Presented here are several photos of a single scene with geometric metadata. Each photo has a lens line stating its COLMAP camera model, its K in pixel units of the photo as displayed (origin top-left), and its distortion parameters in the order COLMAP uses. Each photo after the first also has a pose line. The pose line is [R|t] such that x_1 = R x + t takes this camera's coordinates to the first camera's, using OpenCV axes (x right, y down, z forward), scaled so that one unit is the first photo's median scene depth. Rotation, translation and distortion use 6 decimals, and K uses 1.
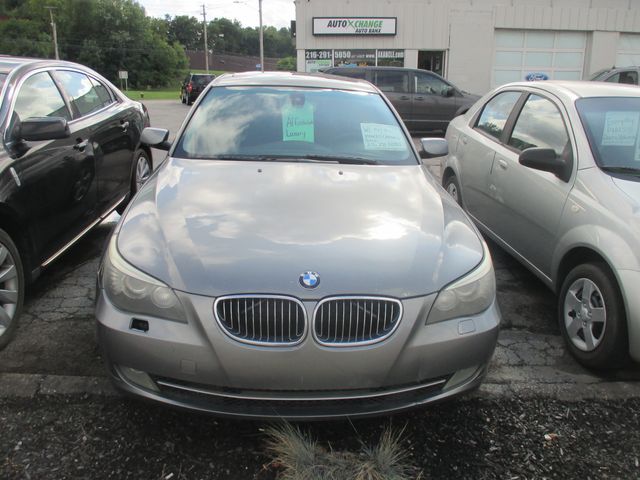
lens RADIAL K [[529.7, 0, 319.5], [0, 529.7, 238.5], [0, 0, 1]] dist [-0.037563, -0.007857]
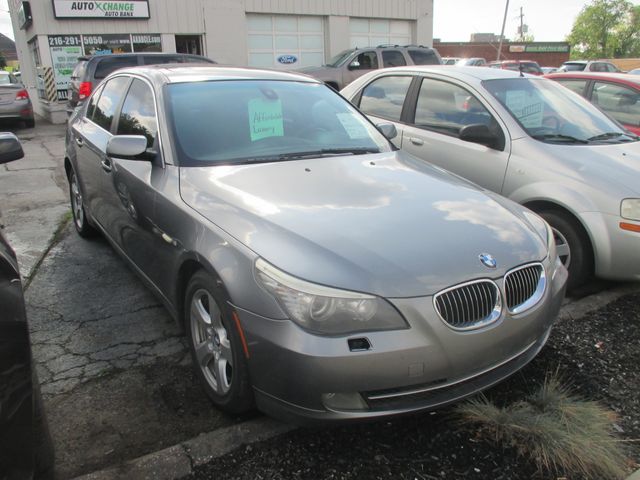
lens RADIAL K [[529.7, 0, 319.7], [0, 529.7, 240.7], [0, 0, 1]] dist [-0.037563, -0.007857]
pose [[0.865592, -0.178312, 0.467926, -0.102992], [0.162333, 0.983909, 0.074644, -0.012597], [-0.473707, 0.011349, 0.880609, 0.025297]]
